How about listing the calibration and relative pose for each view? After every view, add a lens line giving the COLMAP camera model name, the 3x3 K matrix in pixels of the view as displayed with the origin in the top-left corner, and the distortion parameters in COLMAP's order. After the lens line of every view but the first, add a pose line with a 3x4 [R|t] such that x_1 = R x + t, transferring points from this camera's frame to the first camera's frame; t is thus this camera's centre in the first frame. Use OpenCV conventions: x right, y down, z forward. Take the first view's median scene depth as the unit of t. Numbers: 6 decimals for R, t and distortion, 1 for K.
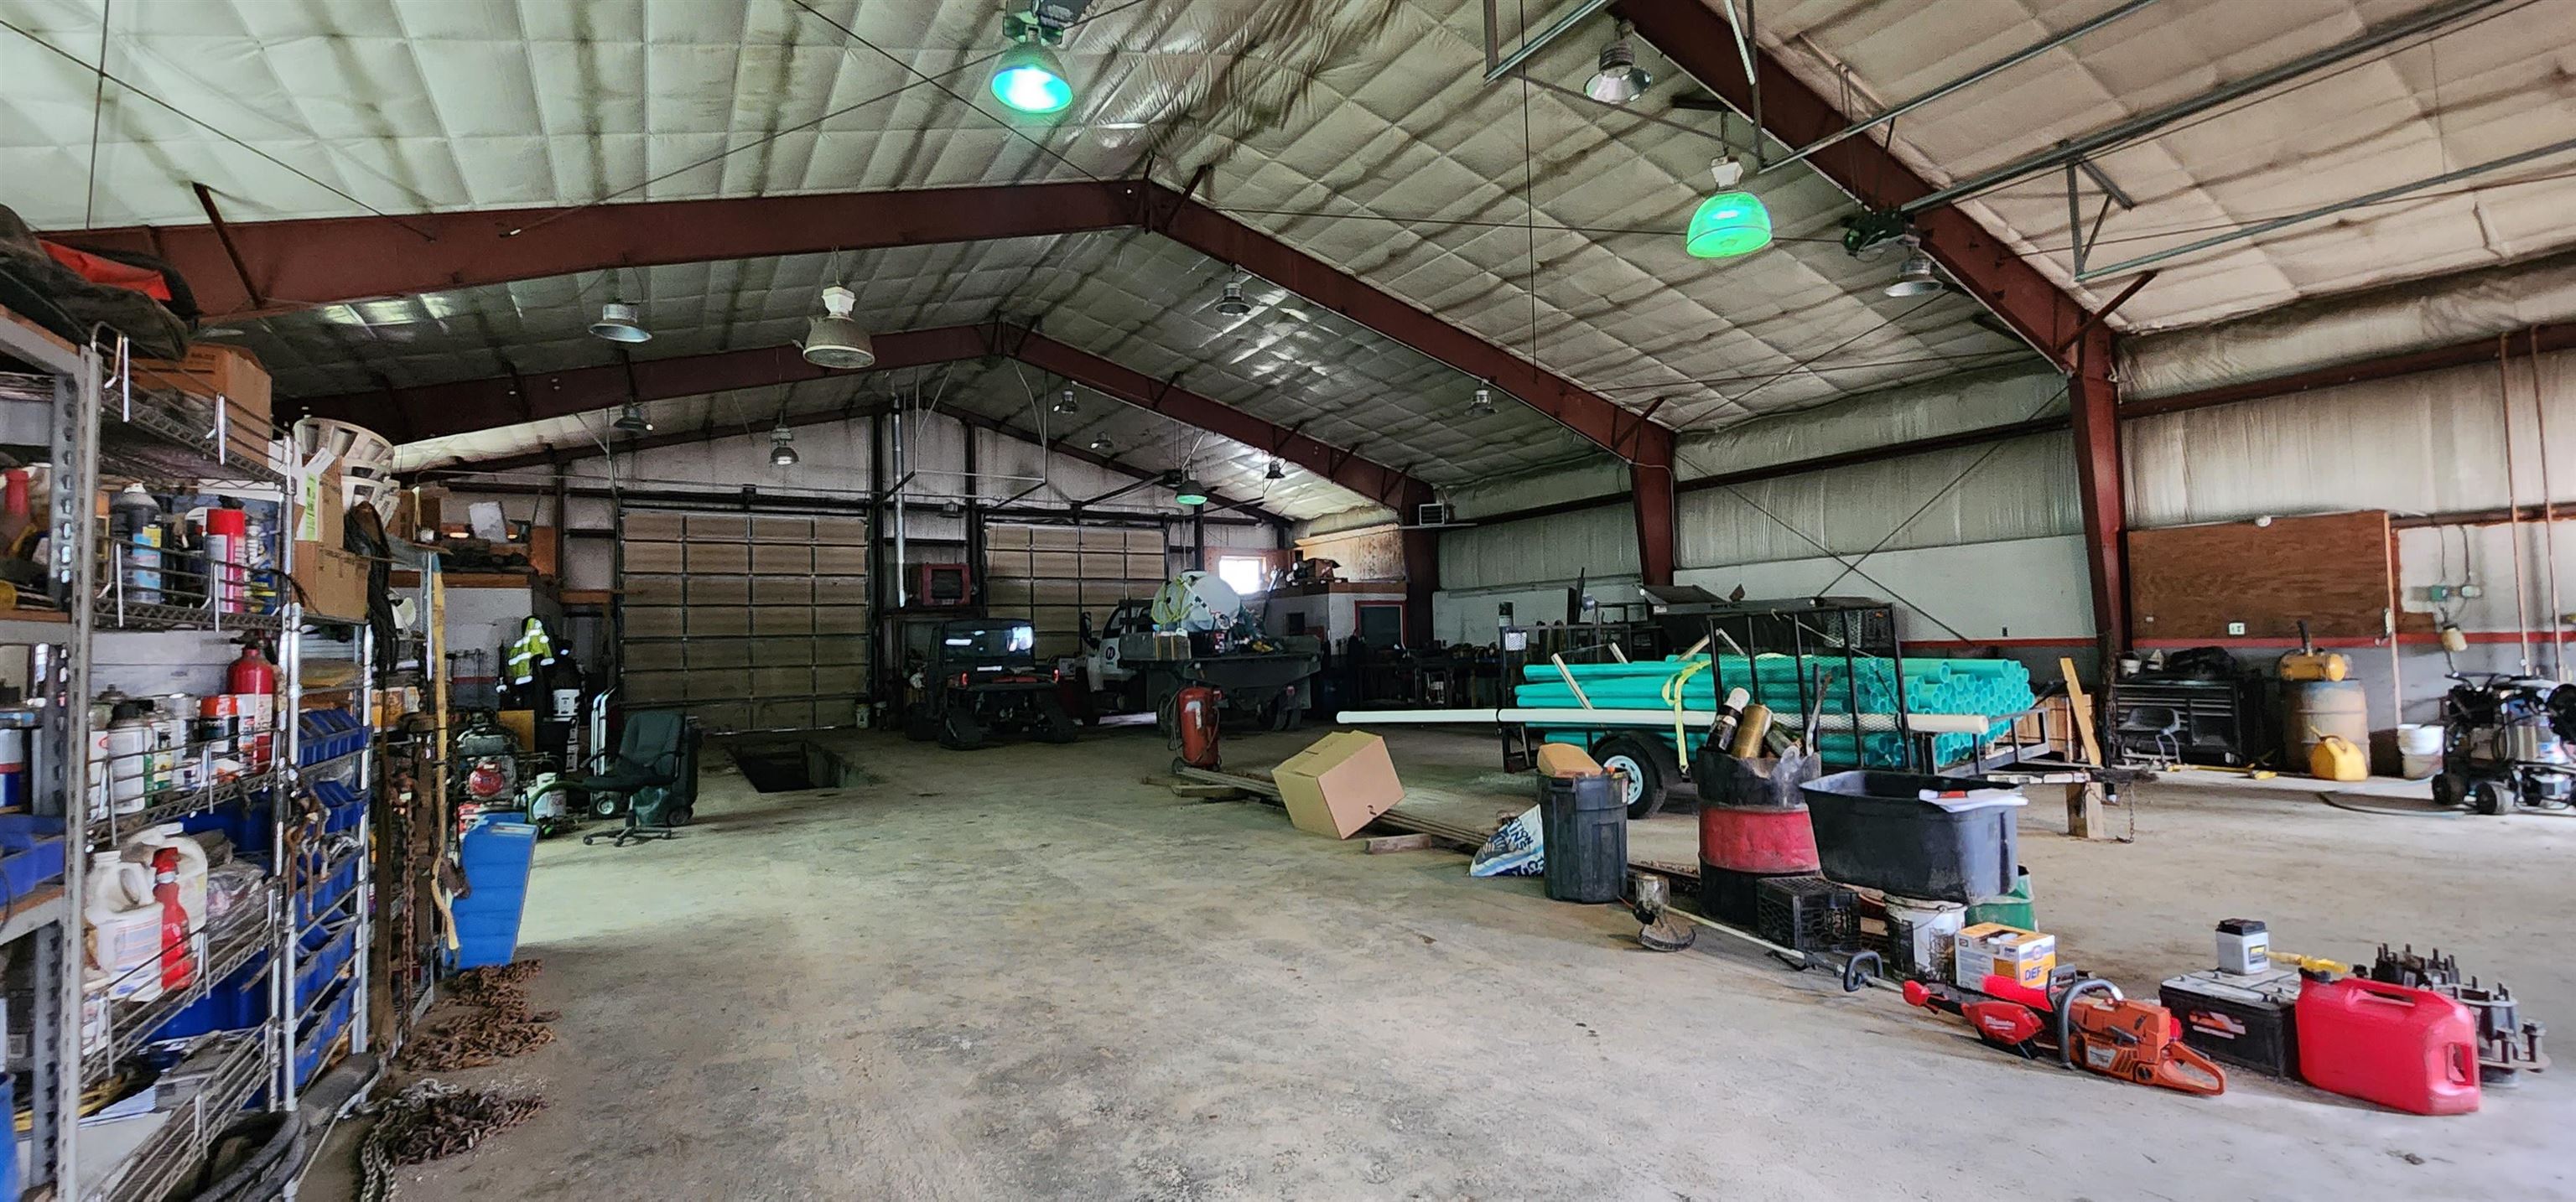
lens RADIAL K [[1067.1, 0, 1288.0], [0, 1067.1, 601.0], [0, 0, 1]] dist [0.002040, -0.002636]
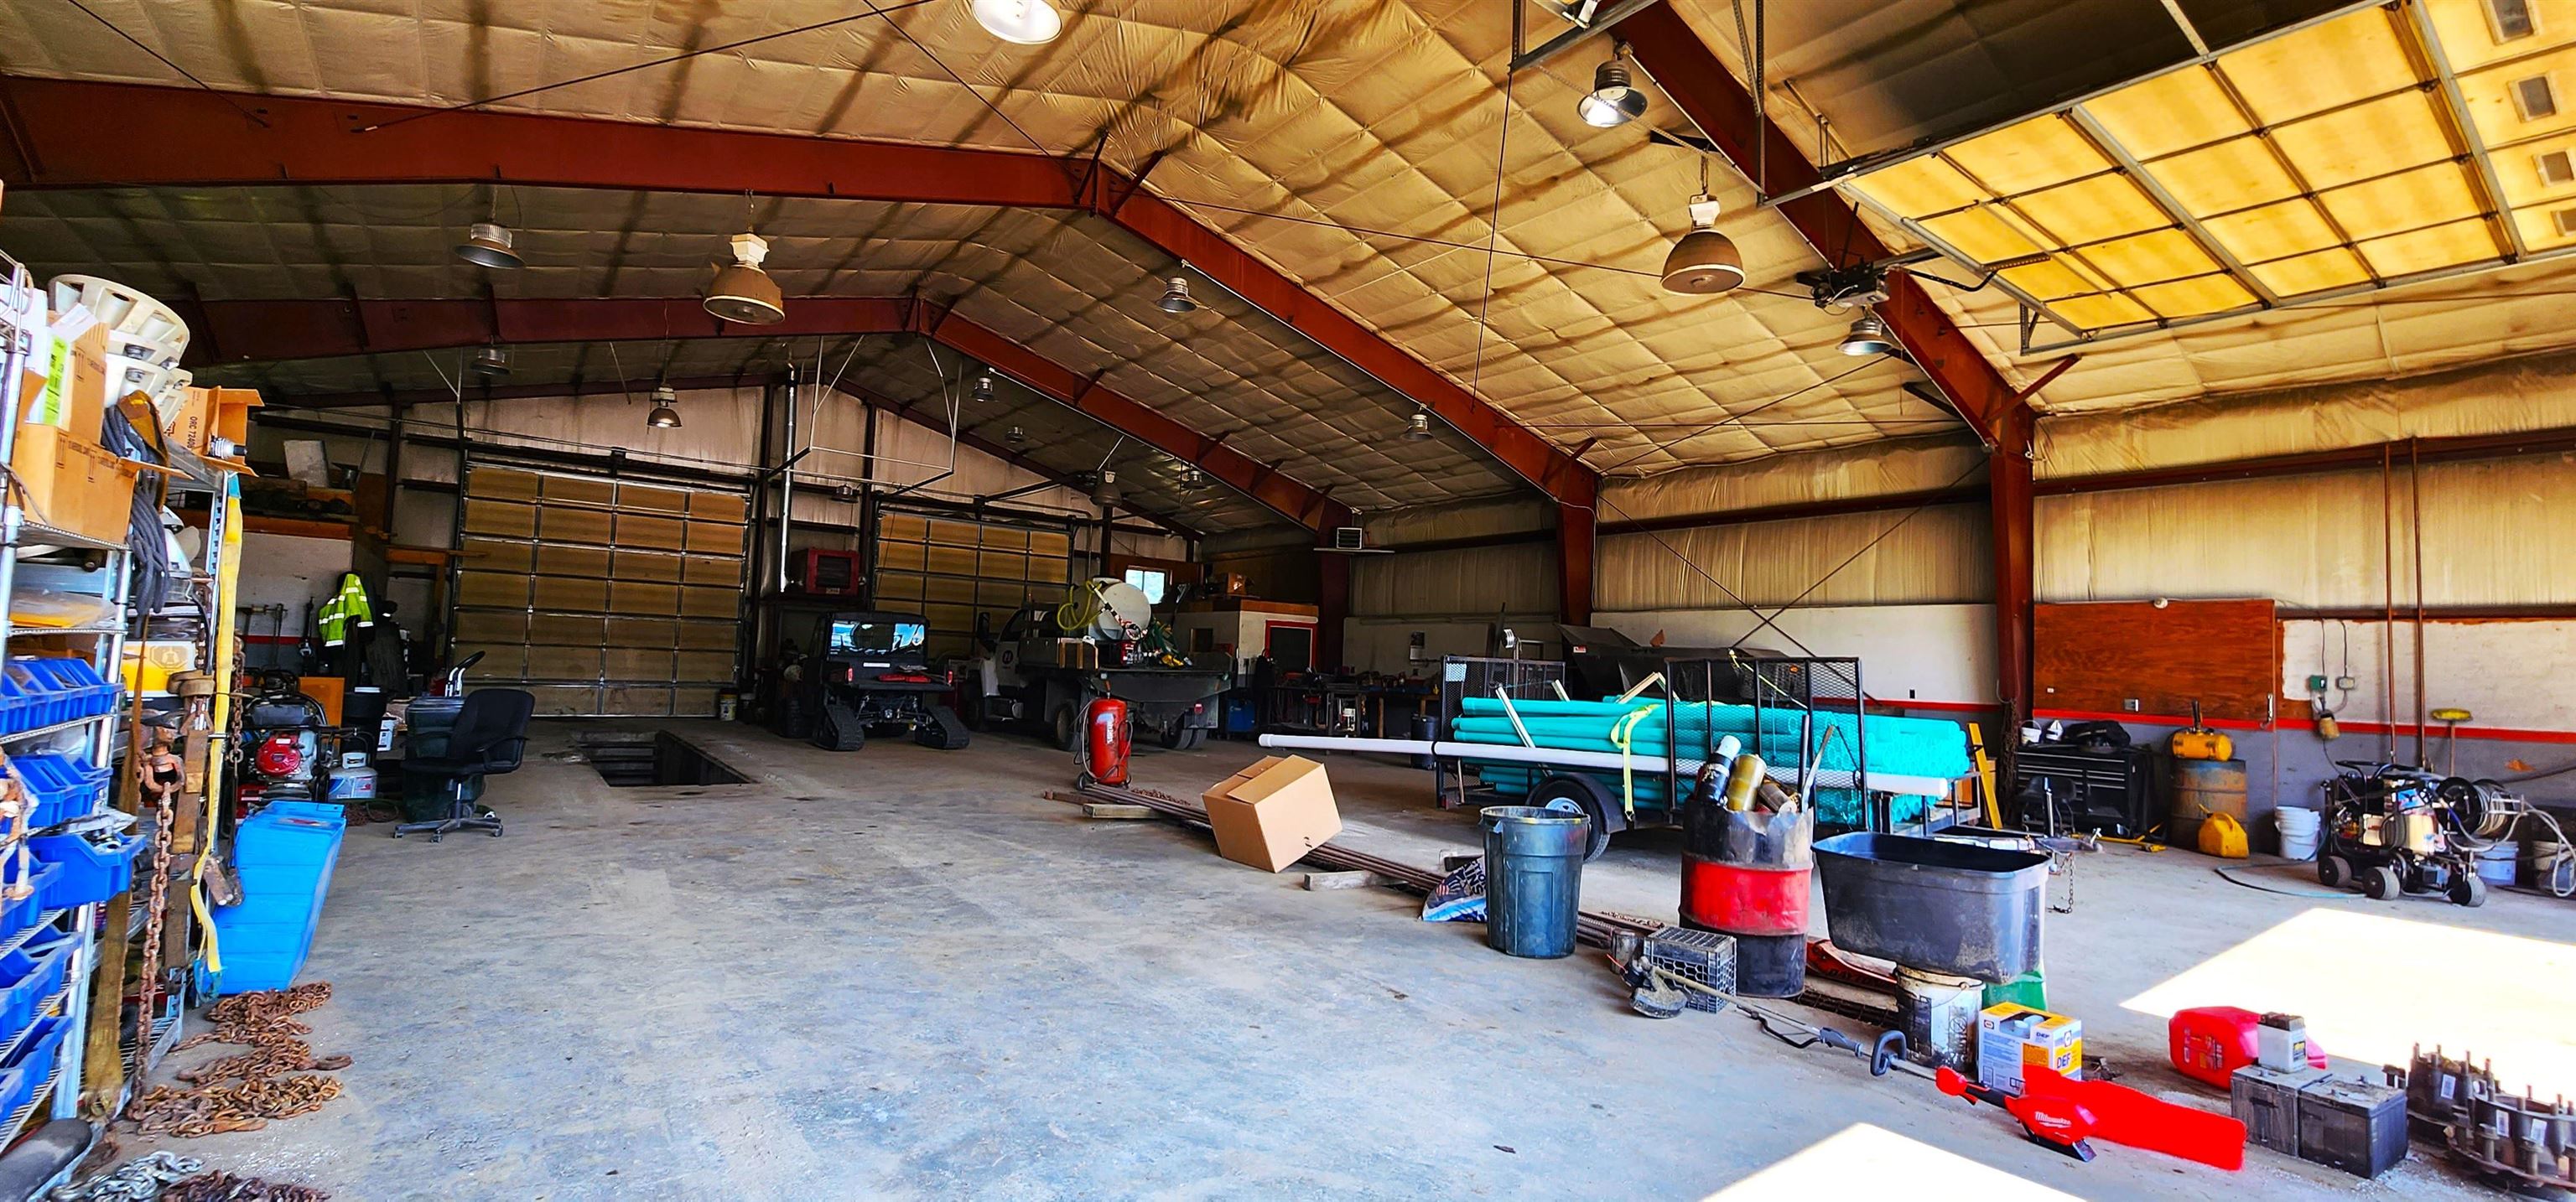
lens RADIAL K [[1067.1, 0, 1288.0], [0, 1067.1, 601.0], [0, 0, 1]] dist [0.002040, -0.002636]
pose [[0.991834, 0.071562, 0.105563, -0.043929], [-0.069536, 0.997320, -0.022761, 0.006343], [-0.106909, 0.015235, 0.994152, 0.057584]]
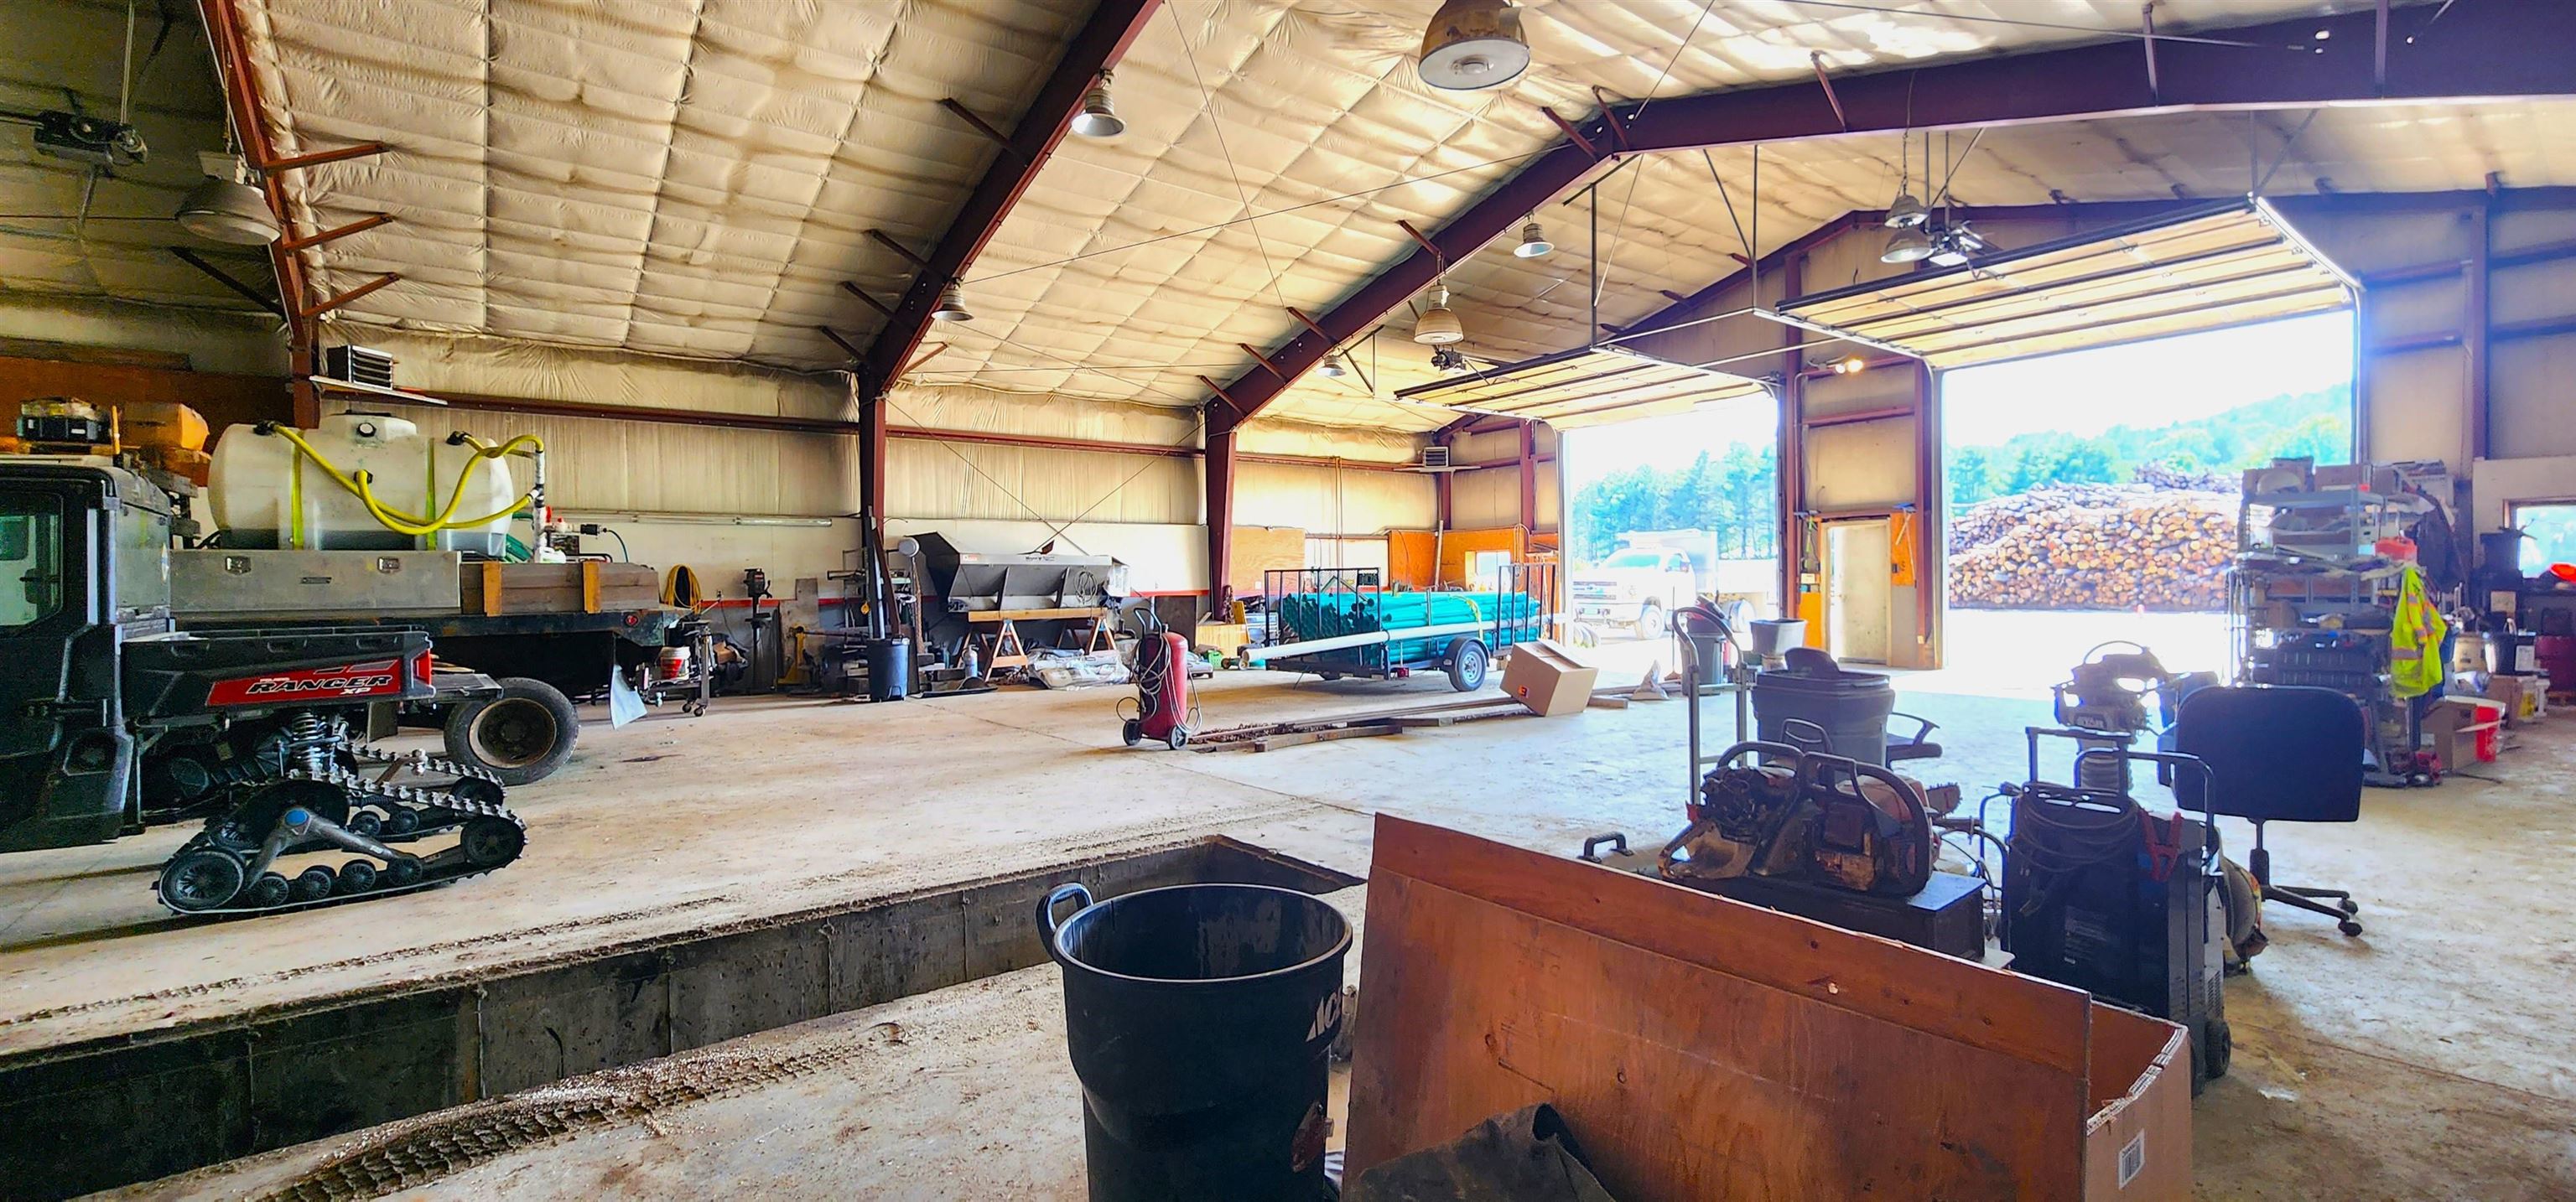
lens RADIAL K [[1067.1, 0, 1288.0], [0, 1067.1, 601.0], [0, 0, 1]] dist [0.002040, -0.002636]
pose [[-0.115186, 0.010893, 0.993284, -1.027259], [-0.022889, 0.999645, -0.013617, 0.082645], [-0.993080, -0.024304, -0.114895, 1.230530]]
